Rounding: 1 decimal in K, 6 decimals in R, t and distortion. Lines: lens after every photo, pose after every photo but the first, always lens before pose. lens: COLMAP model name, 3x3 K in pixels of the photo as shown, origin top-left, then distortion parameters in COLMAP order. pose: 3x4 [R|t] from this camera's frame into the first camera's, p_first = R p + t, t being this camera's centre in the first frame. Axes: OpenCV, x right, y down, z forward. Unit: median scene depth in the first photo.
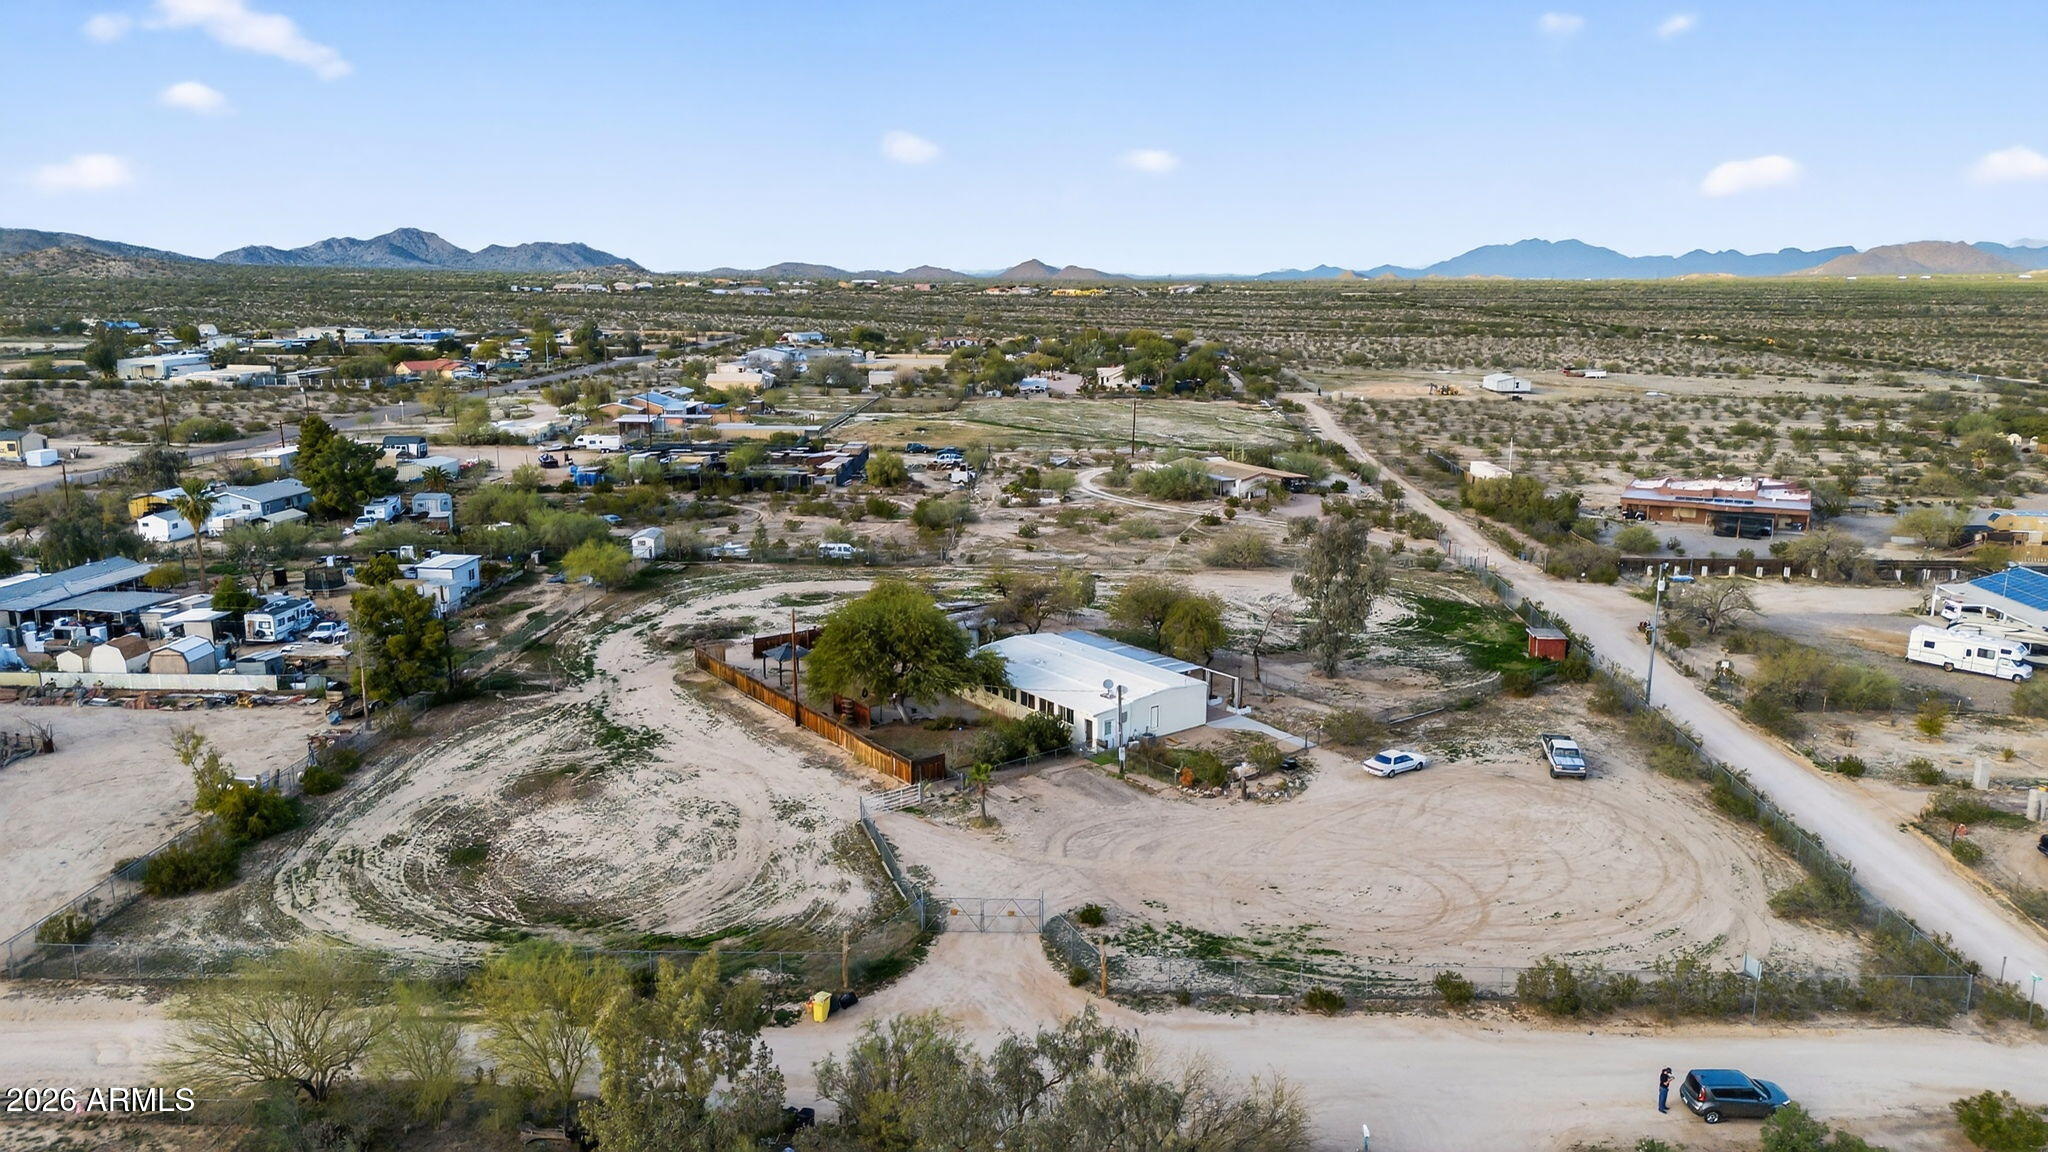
lens RADIAL K [[1448.9, 0, 1017.4], [0, 1448.9, 571.7], [0, 0, 1]] dist [0.081330, -0.093820]
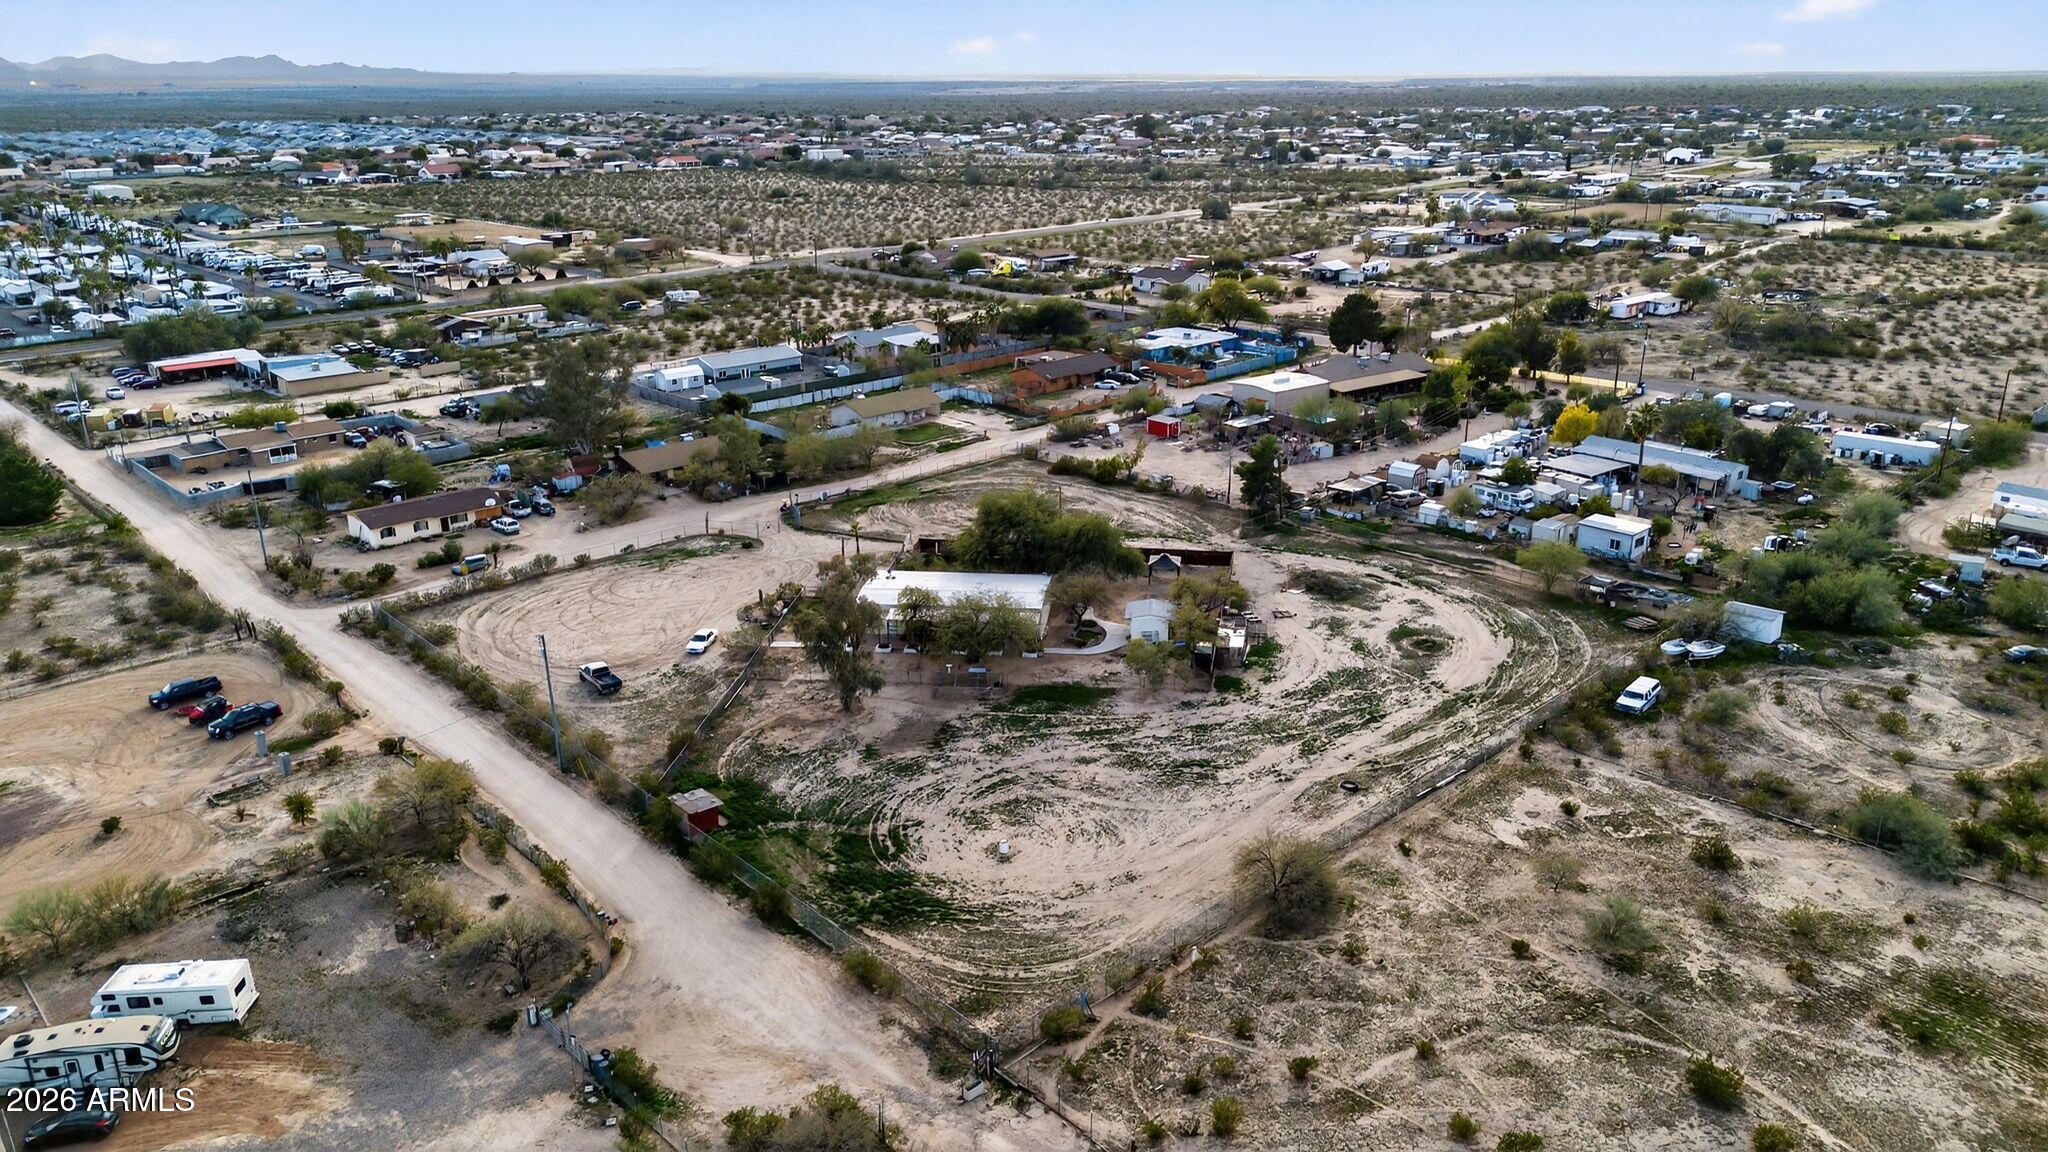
lens RADIAL K [[1448.9, 0, 1017.4], [0, 1448.9, 571.7], [0, 0, 1]] dist [0.081330, -0.093820]
pose [[-0.697009, 0.243785, -0.674349, 1.059523], [-0.135157, 0.878911, 0.457436, -0.667292], [0.704209, 0.409980, -0.579660, 2.160119]]
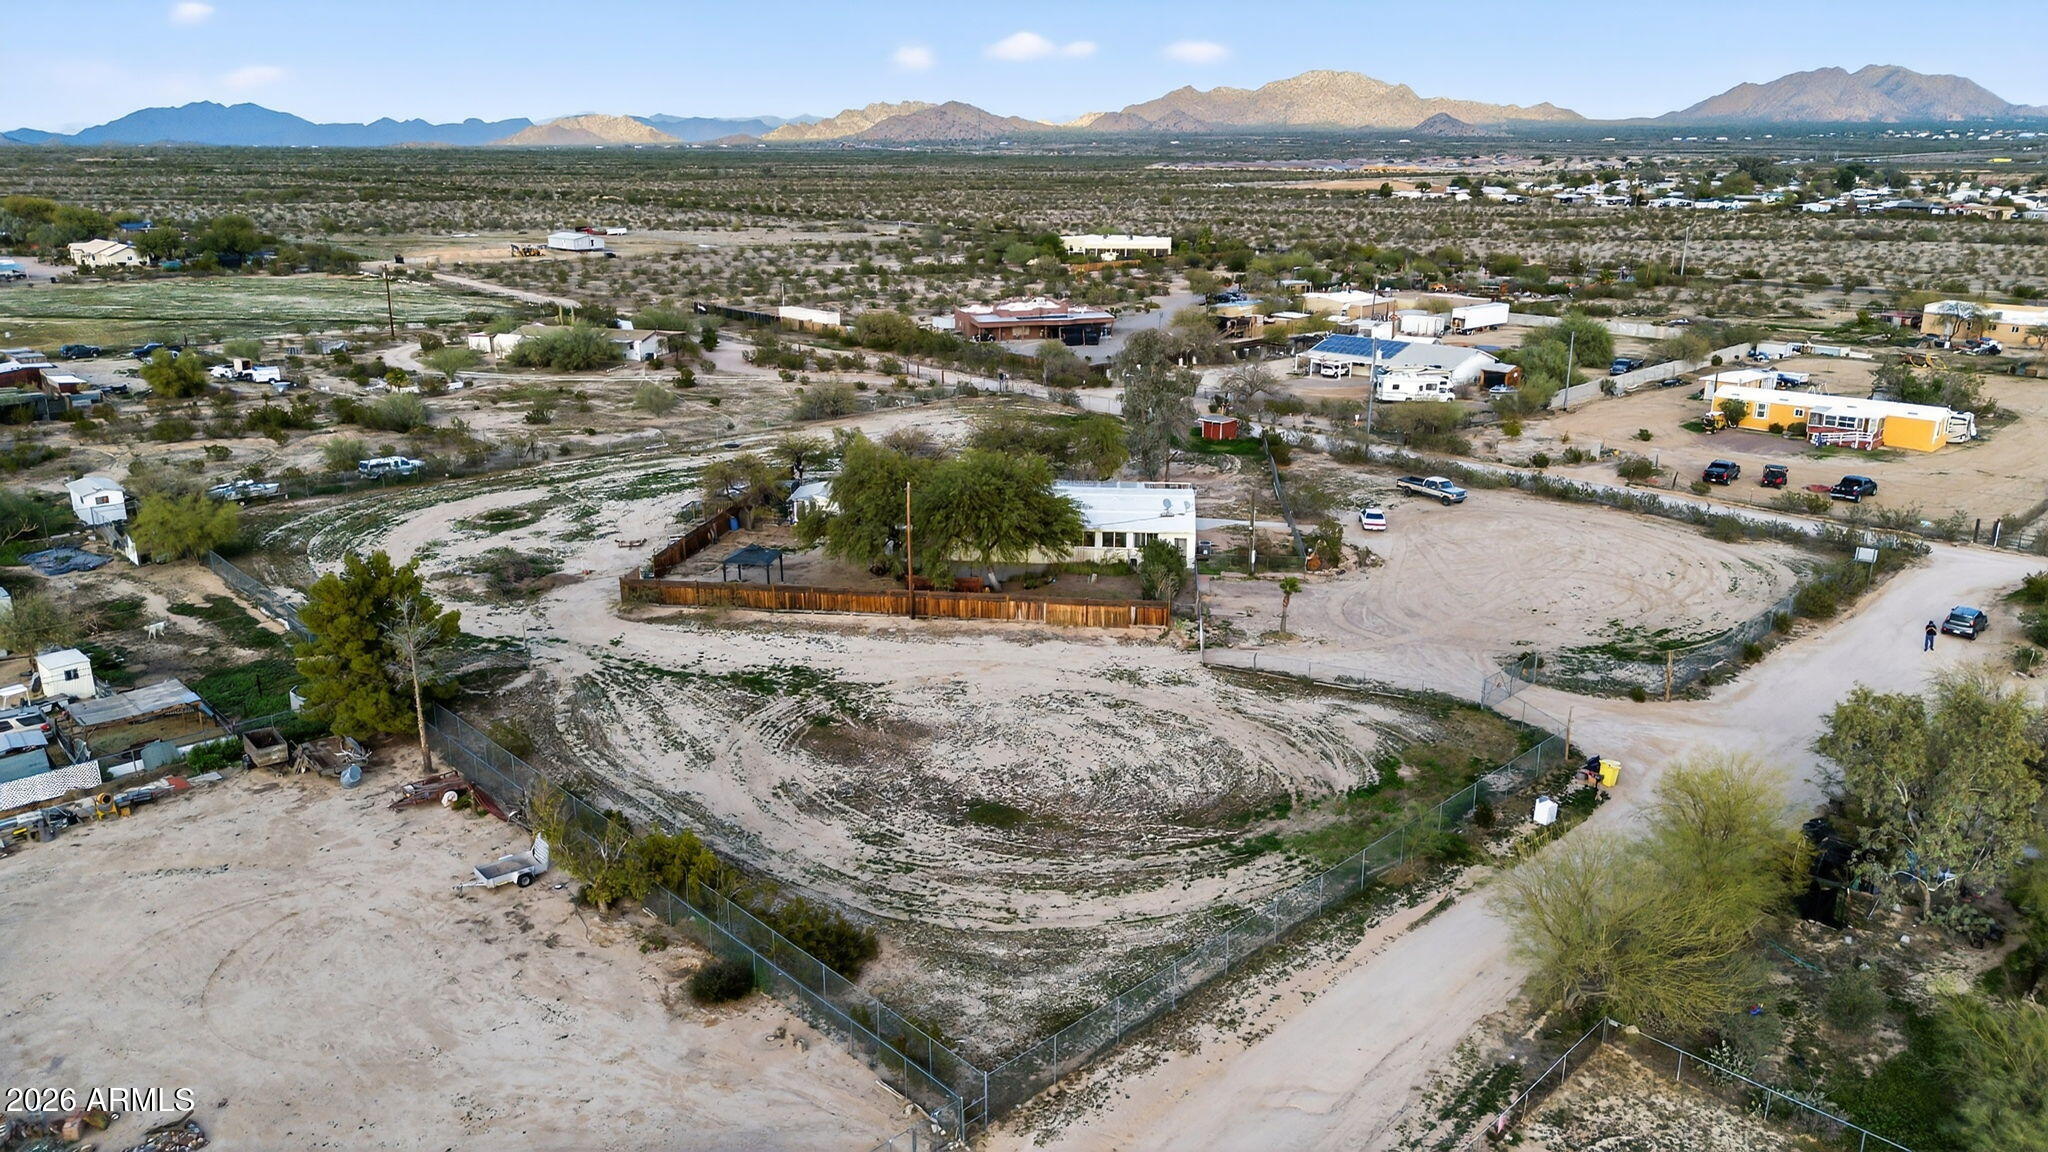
lens RADIAL K [[1448.9, 0, 1017.4], [0, 1448.9, 571.7], [0, 0, 1]] dist [0.081330, -0.093820]
pose [[0.683156, -0.207433, 0.700192, -0.820506], [0.148479, 0.978237, 0.144937, -0.042417], [-0.715019, 0.004949, 0.699088, 0.411819]]
